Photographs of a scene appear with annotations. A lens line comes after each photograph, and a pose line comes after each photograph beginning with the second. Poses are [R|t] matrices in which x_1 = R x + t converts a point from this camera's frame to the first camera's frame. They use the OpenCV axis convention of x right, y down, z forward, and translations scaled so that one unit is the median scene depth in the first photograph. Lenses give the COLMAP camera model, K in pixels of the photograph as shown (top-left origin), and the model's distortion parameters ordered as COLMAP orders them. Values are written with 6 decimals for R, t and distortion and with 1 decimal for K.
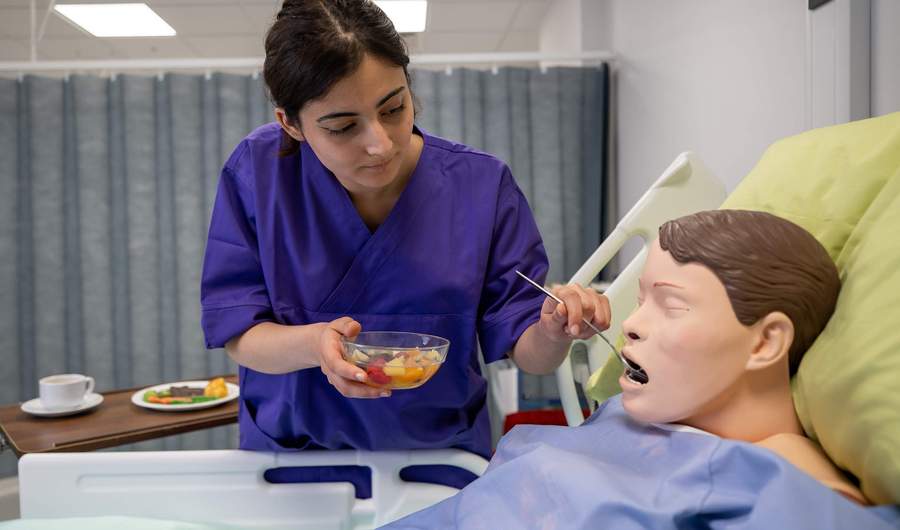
lens RADIAL K [[644.1, 0, 450.0], [0, 644.1, 265.0], [0, 0, 1]] dist [0.000781, 0.000275]
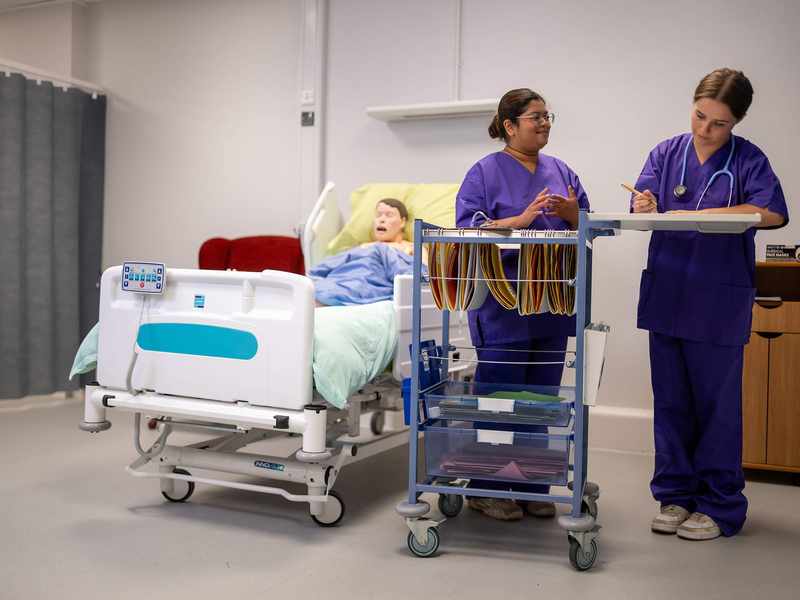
lens RADIAL K [[645.5, 0, 400.0], [0, 645.5, 300.0], [0, 0, 1]] dist [-0.000588, -0.000811]
pose [[0.482716, -0.022700, 0.875483, -2.305831], [0.002099, 0.999691, 0.024763, 0.340456], [-0.875774, -0.010115, 0.482615, -0.854310]]
